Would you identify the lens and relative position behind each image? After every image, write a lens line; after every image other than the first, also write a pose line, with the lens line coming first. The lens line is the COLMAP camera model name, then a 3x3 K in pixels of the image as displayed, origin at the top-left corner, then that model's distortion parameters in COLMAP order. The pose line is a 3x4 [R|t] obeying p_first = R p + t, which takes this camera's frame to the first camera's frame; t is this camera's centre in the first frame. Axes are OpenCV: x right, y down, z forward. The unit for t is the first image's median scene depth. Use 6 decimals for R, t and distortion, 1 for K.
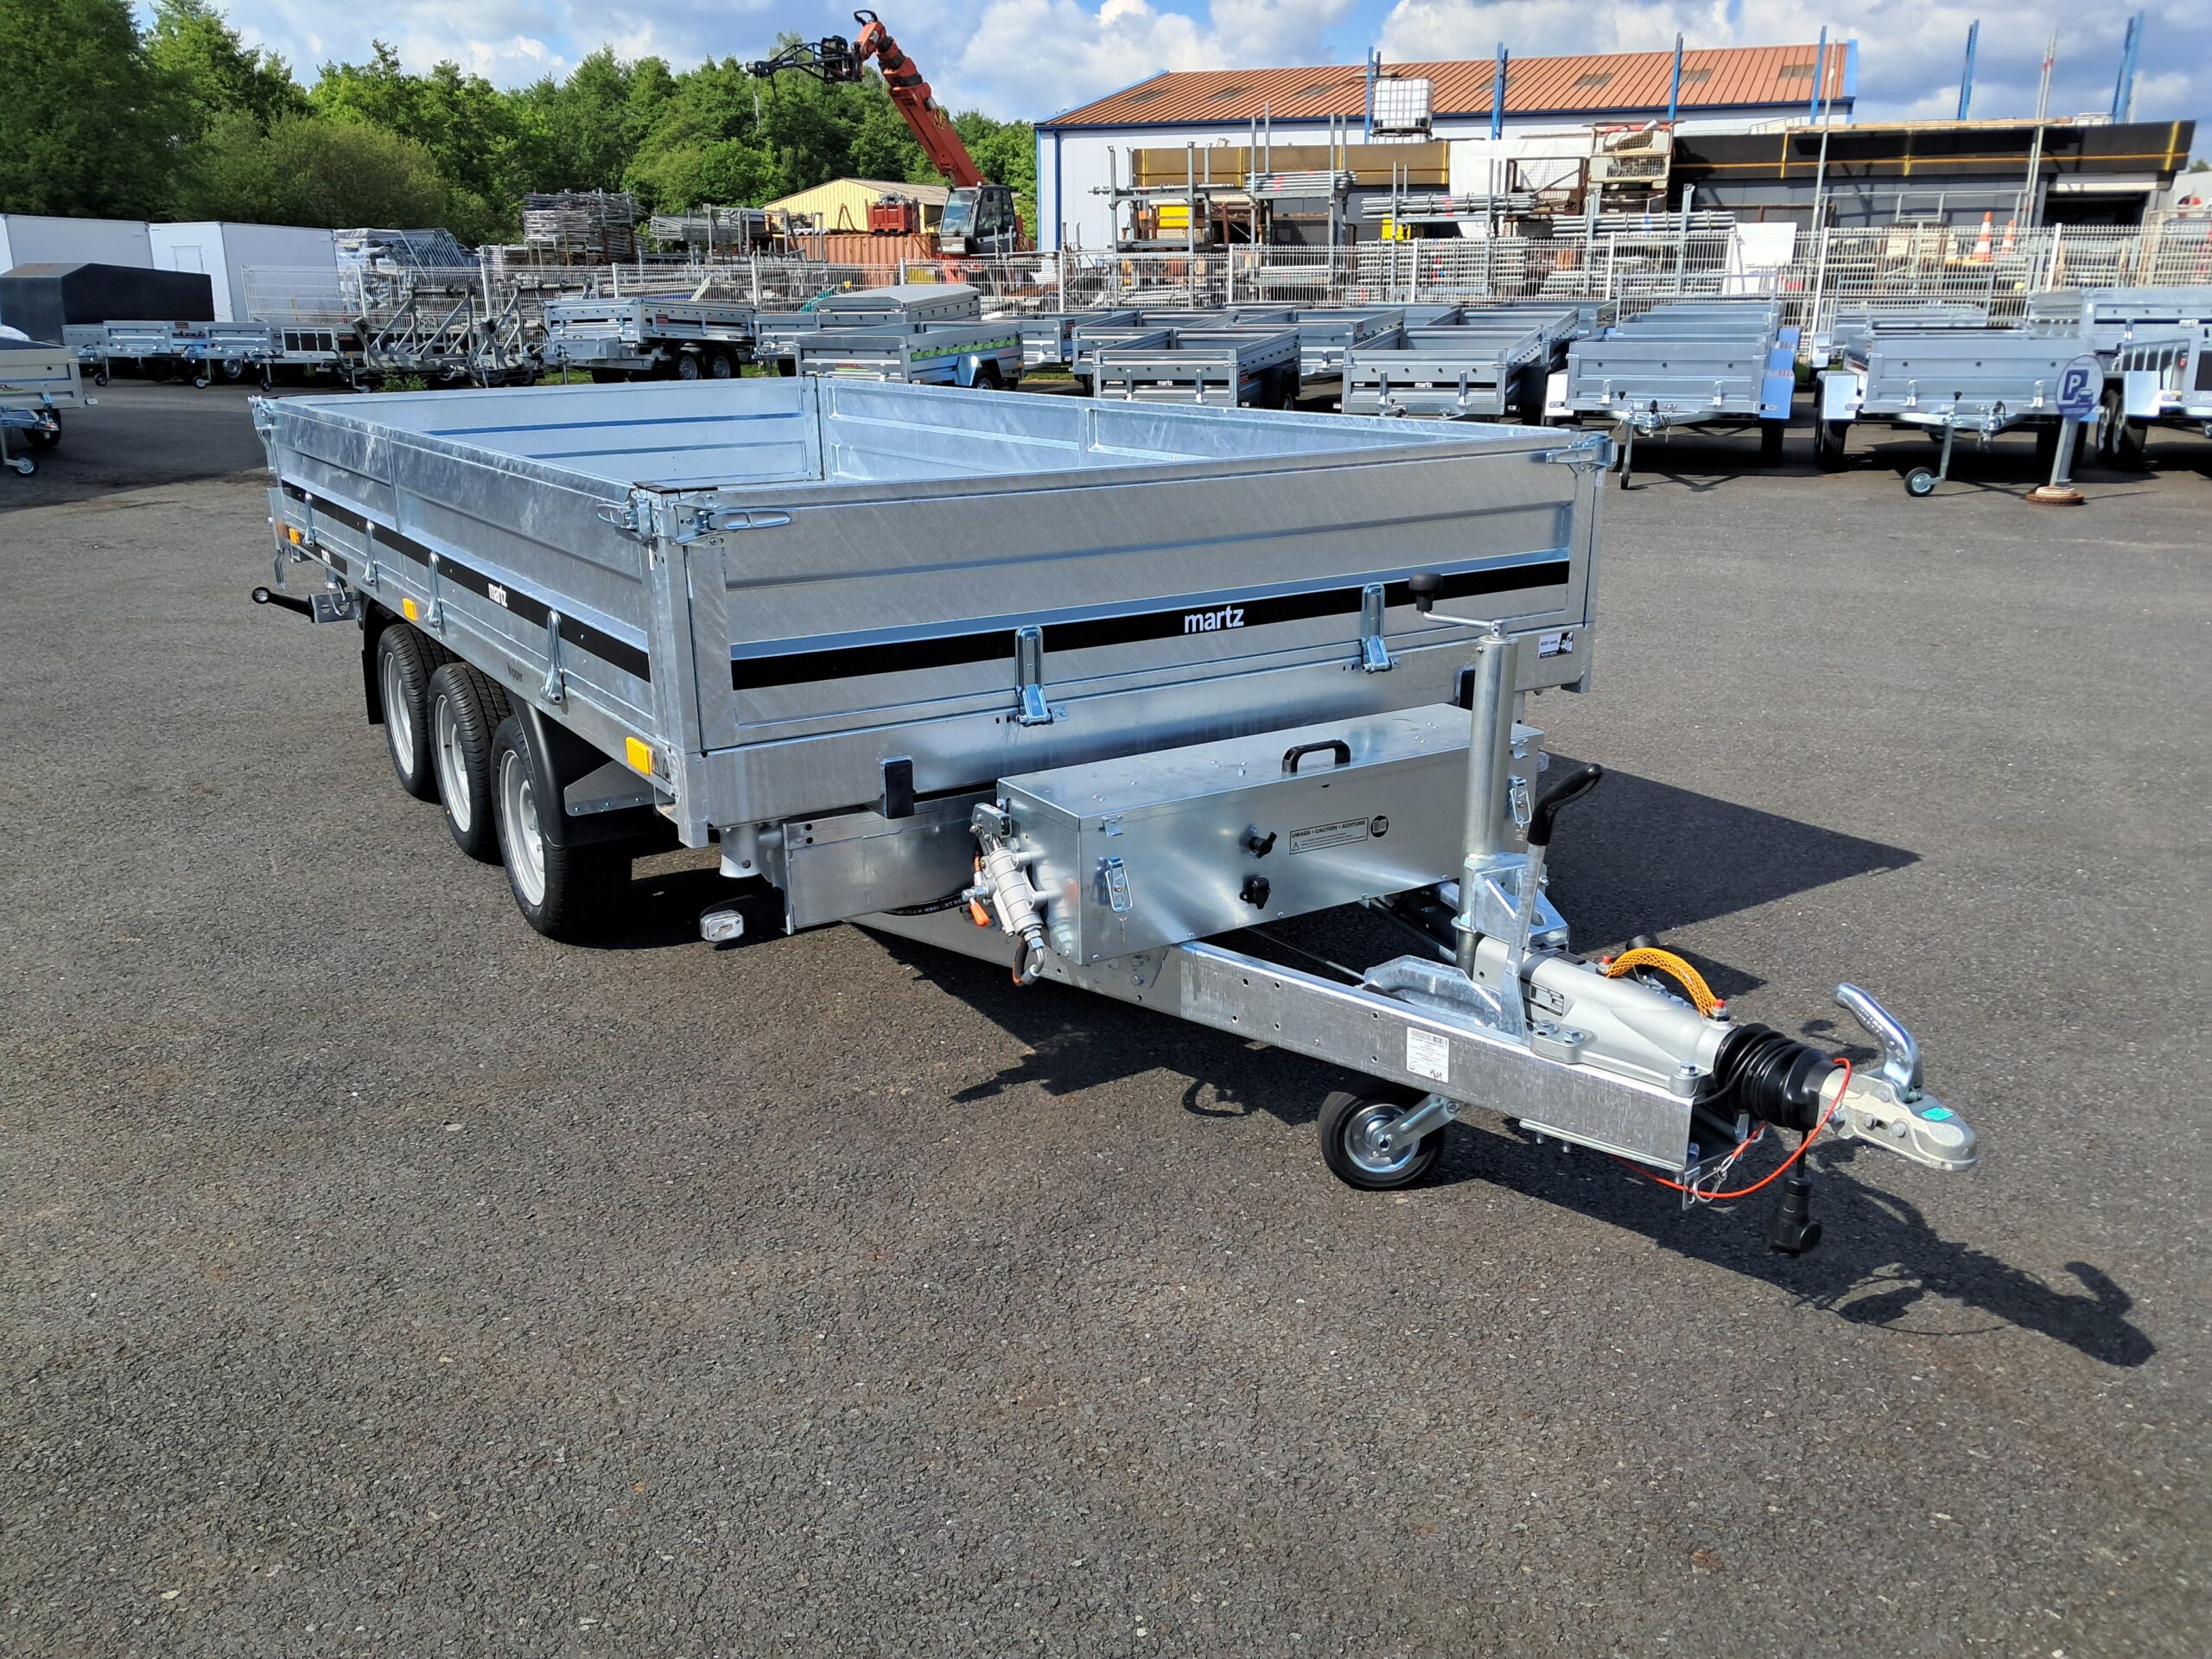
lens RADIAL K [[1721.2, 0, 1106.0], [0, 1721.2, 829.5], [0, 0, 1]] dist [0.023565, -0.029195]
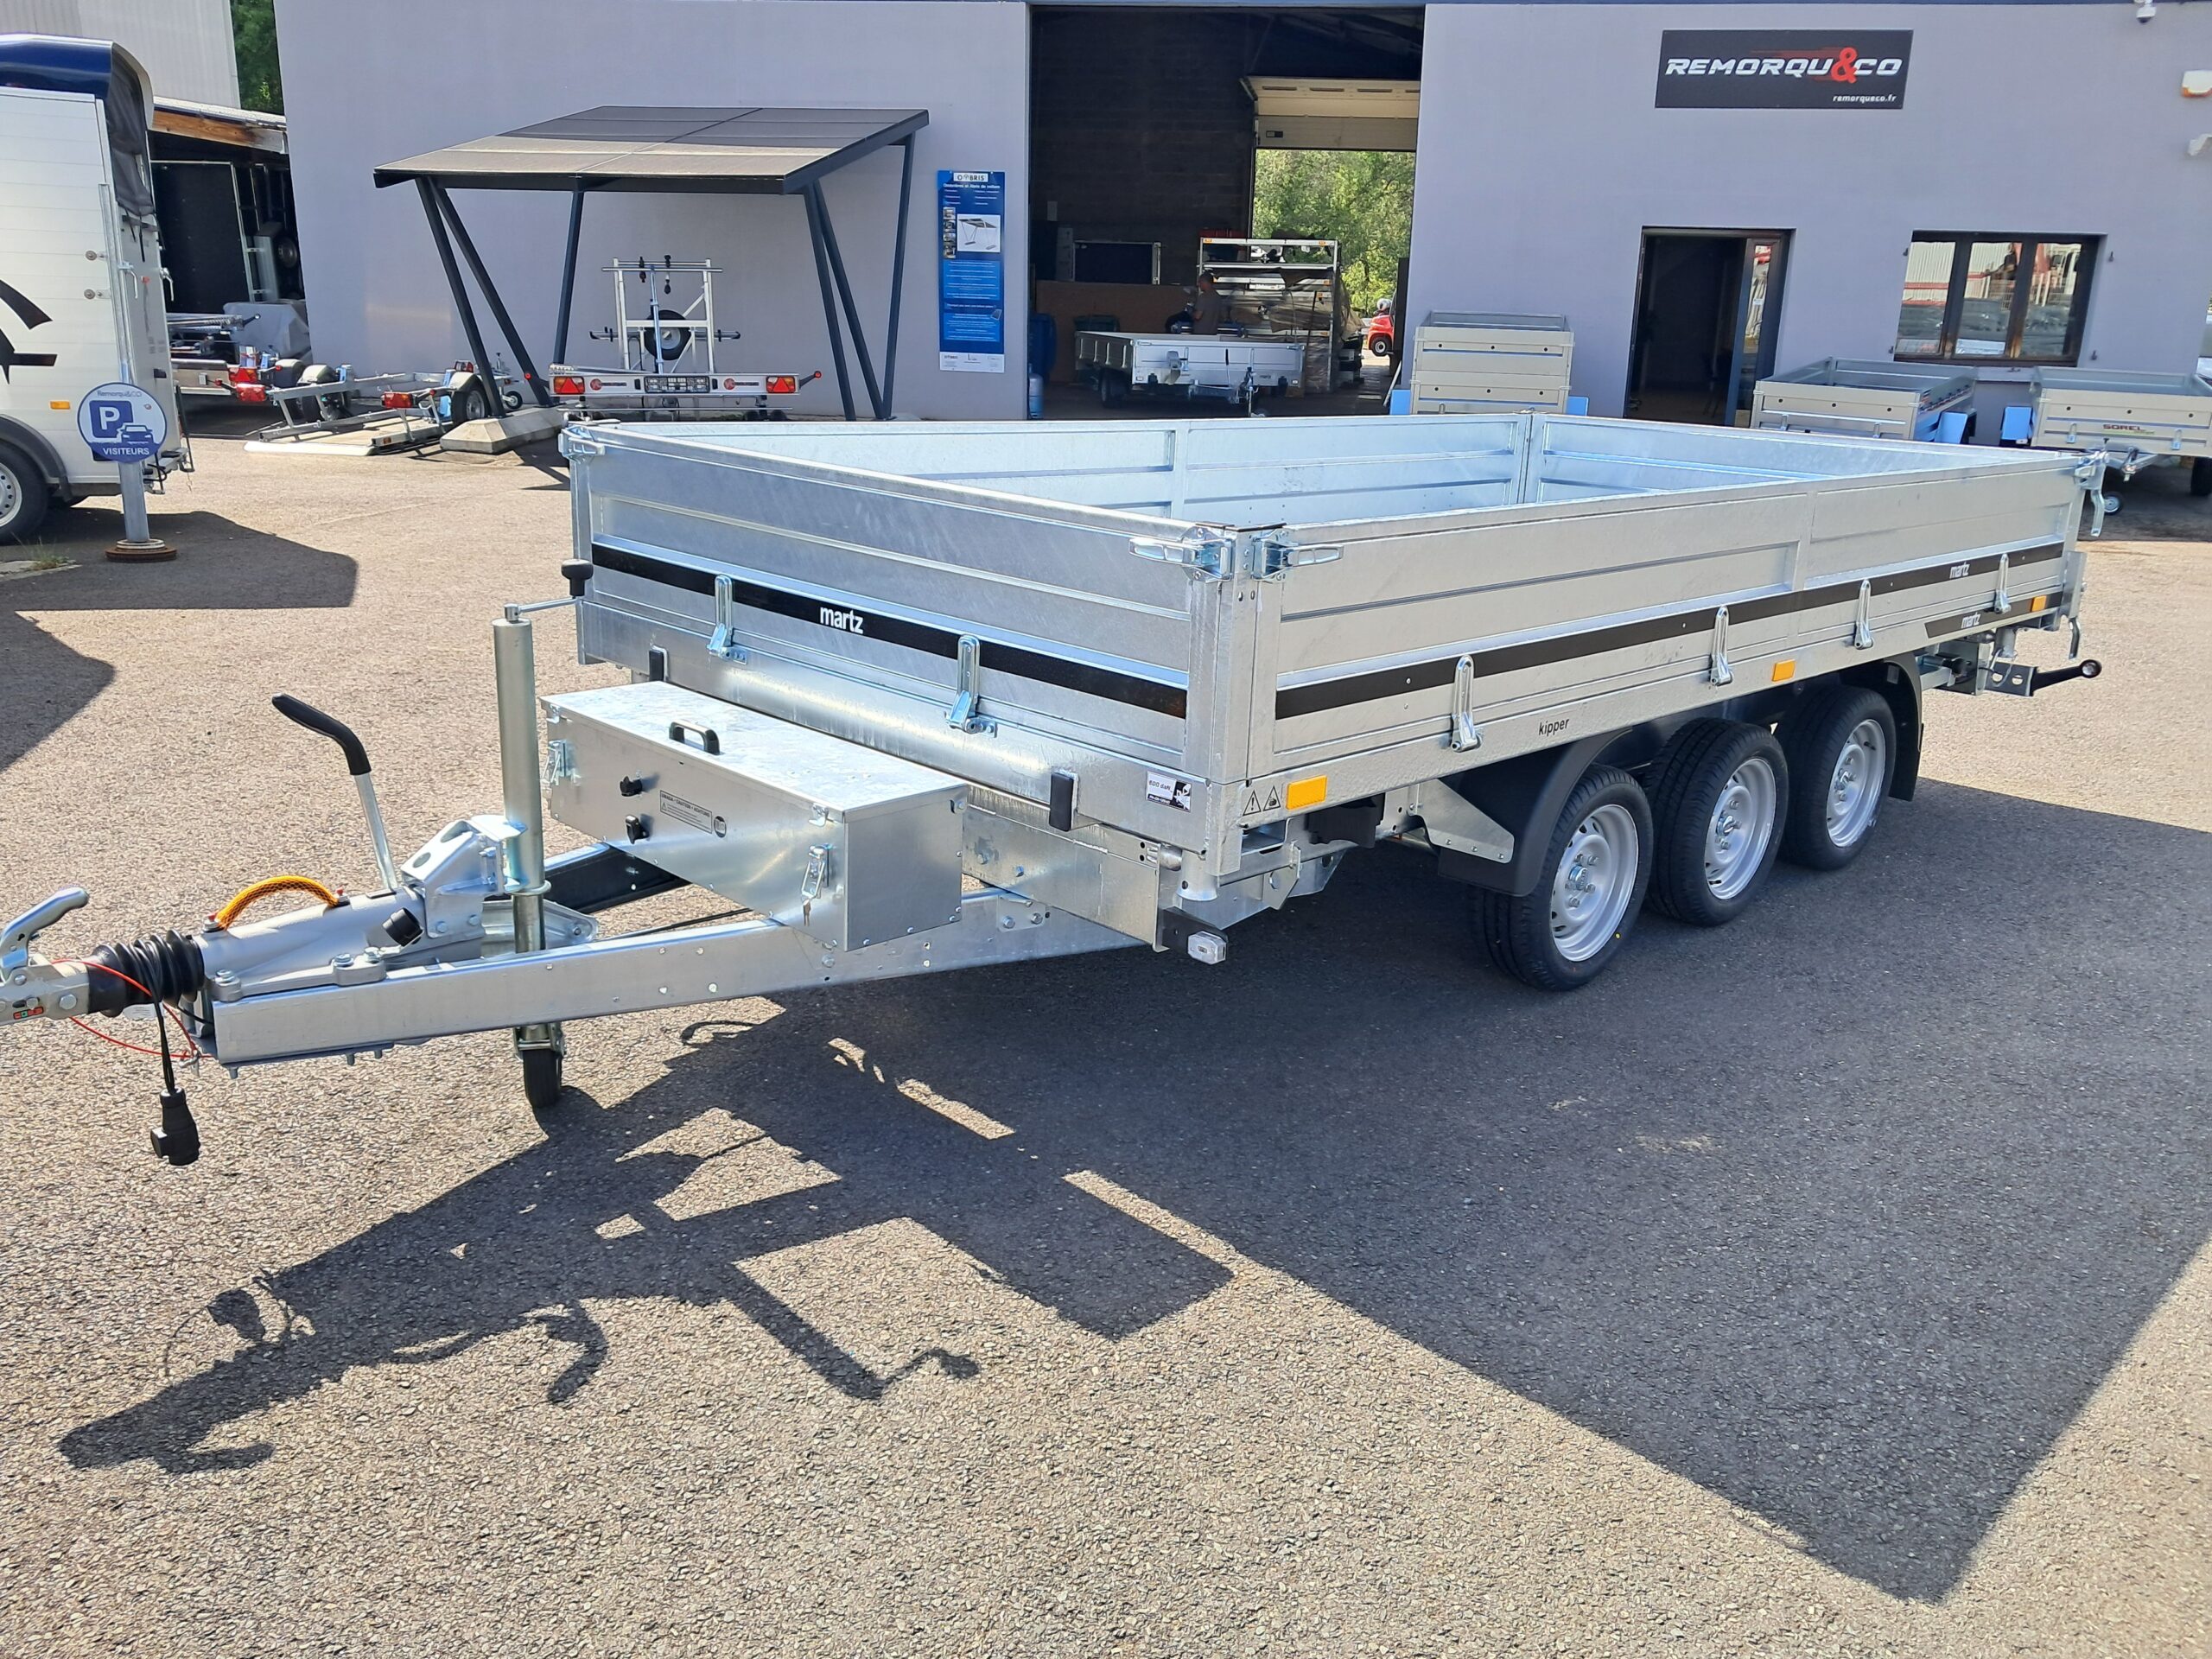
lens RADIAL K [[1733.6, 0, 1106.0], [0, 1733.6, 829.5], [0, 0, 1]] dist [-0.000030, 0.014157]
pose [[0.233553, 0.300406, -0.924775, 0.150130], [-0.327702, 0.919755, 0.216013, -0.038442], [0.915458, 0.252600, 0.313255, 0.114813]]
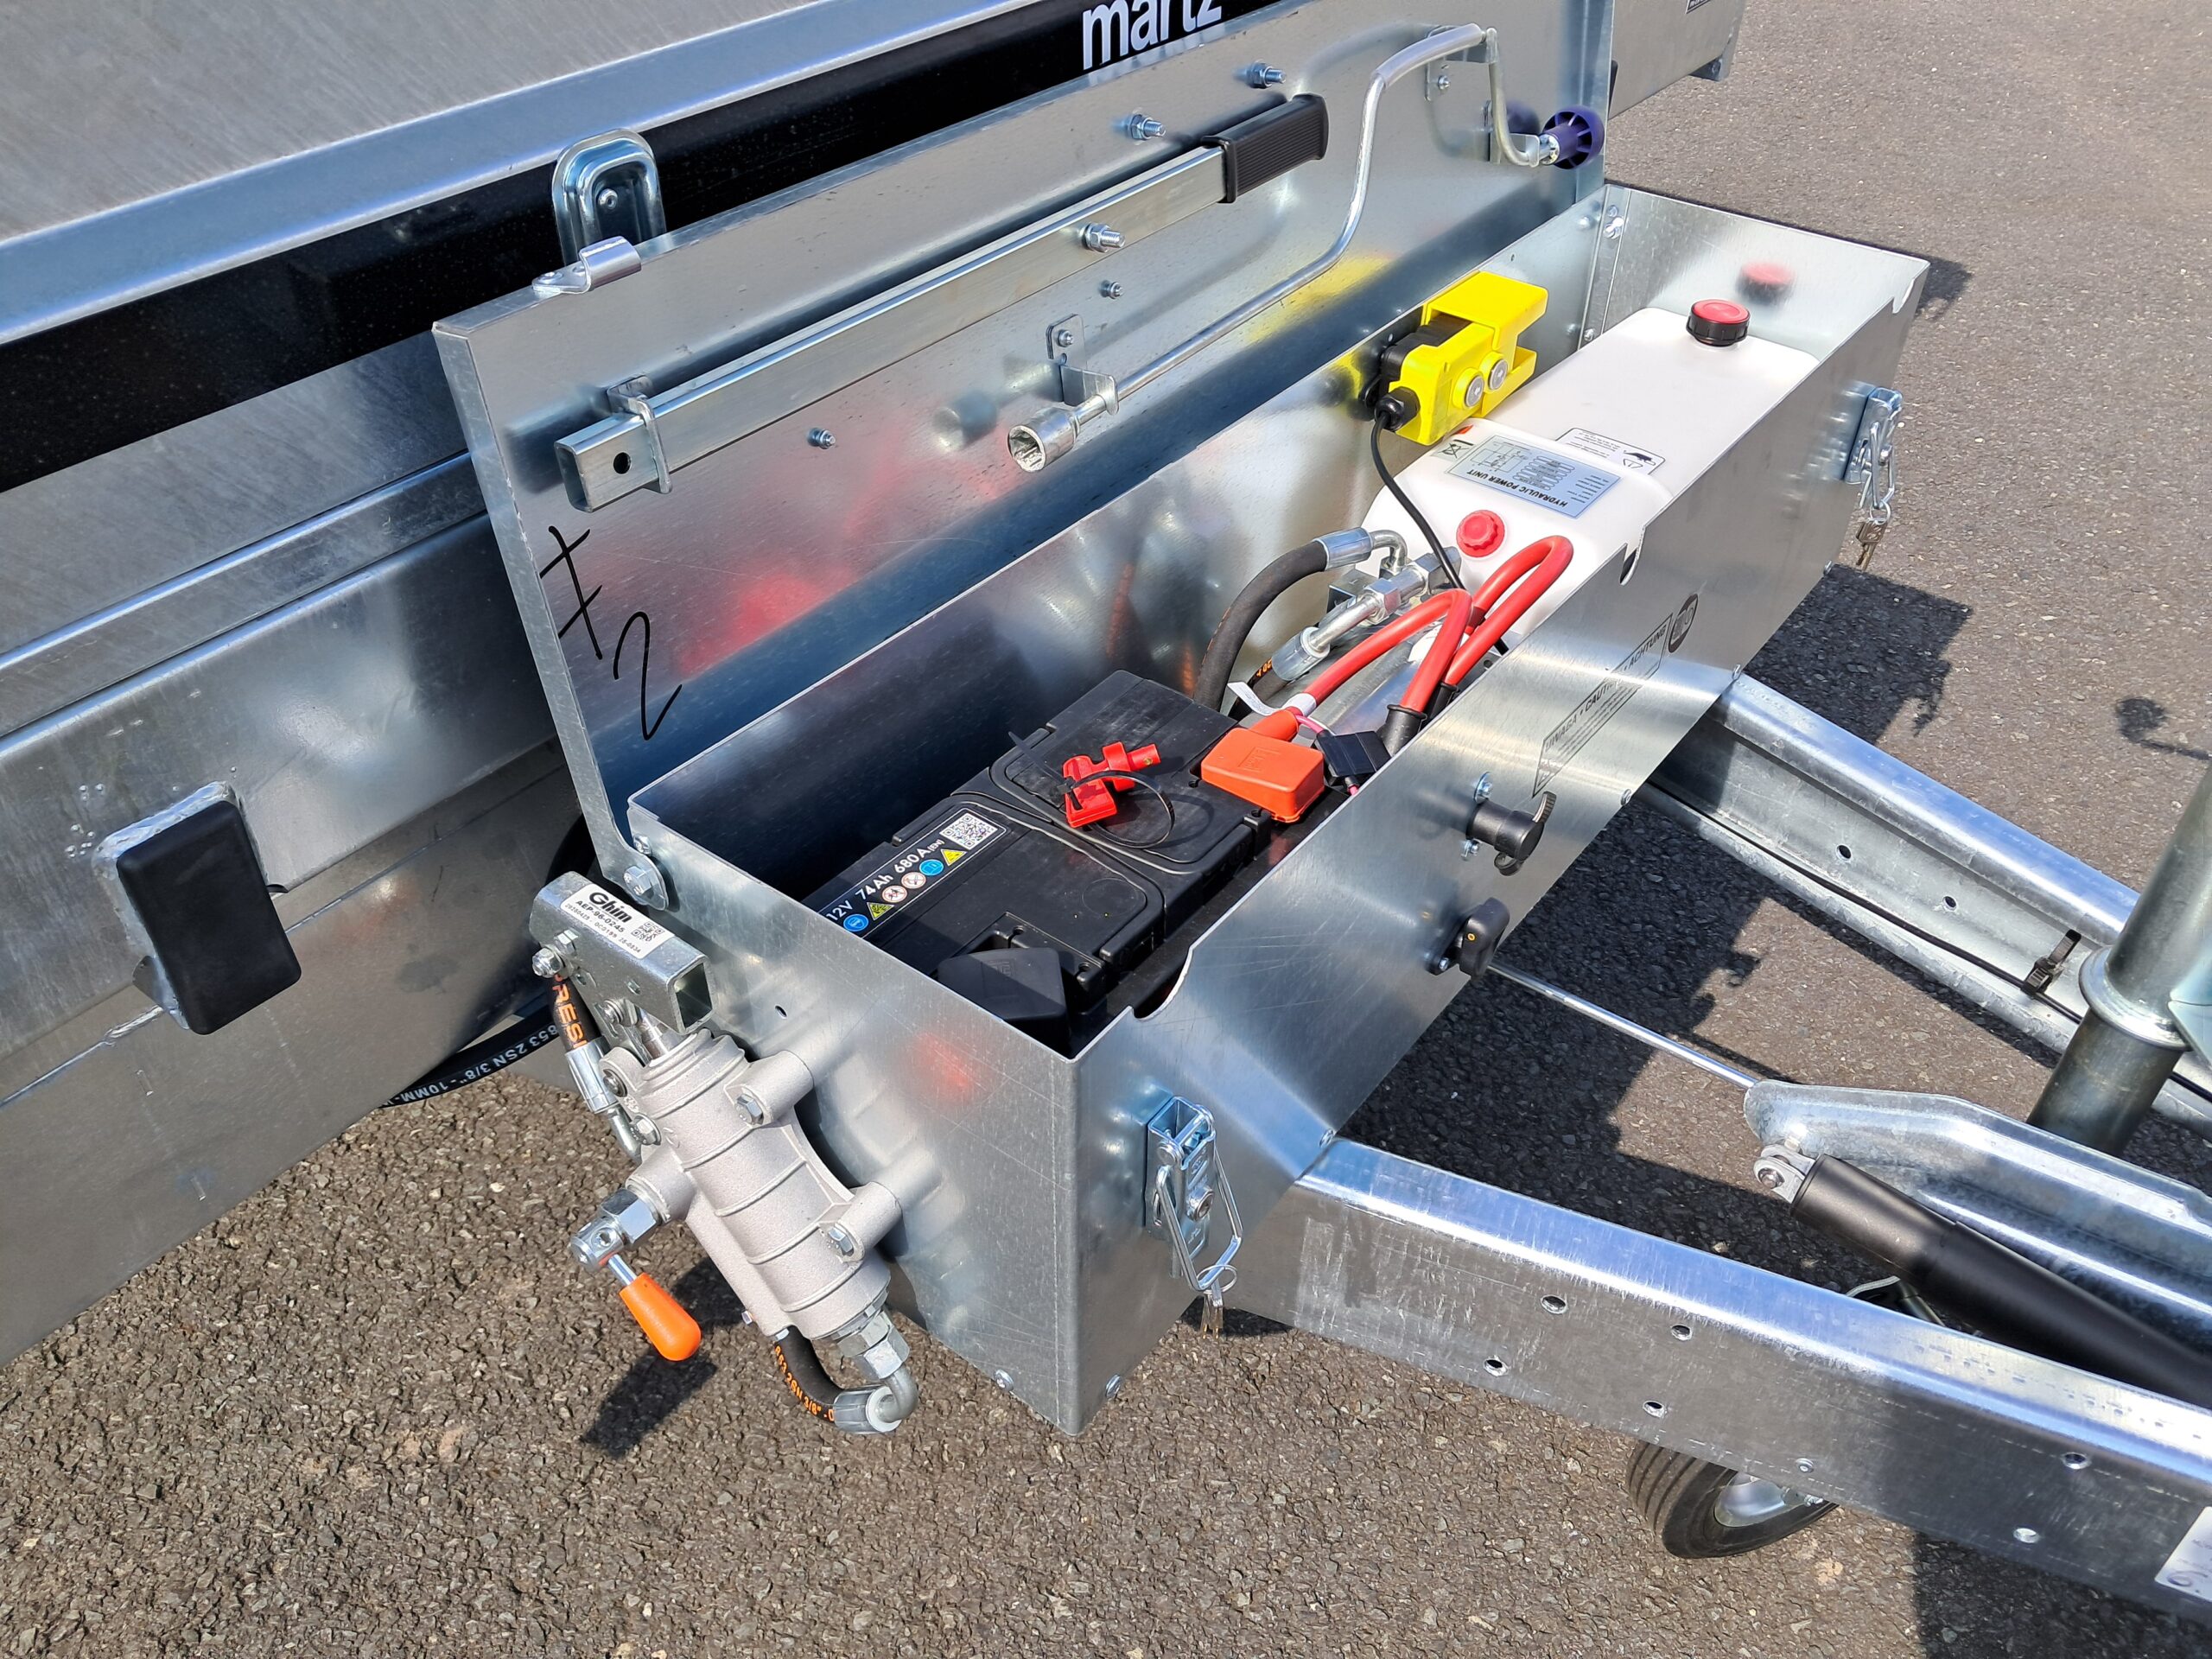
lens RADIAL K [[1762.0, 0, 1105.9], [0, 1762.0, 765.4], [0, 0, 1]] dist [0.003443, -0.002042]
pose [[0.936474, -0.195382, 0.291277, -0.008632], [0.076443, 0.924206, 0.374165, -0.015609], [-0.342305, -0.328130, 0.880431, 0.091846]]
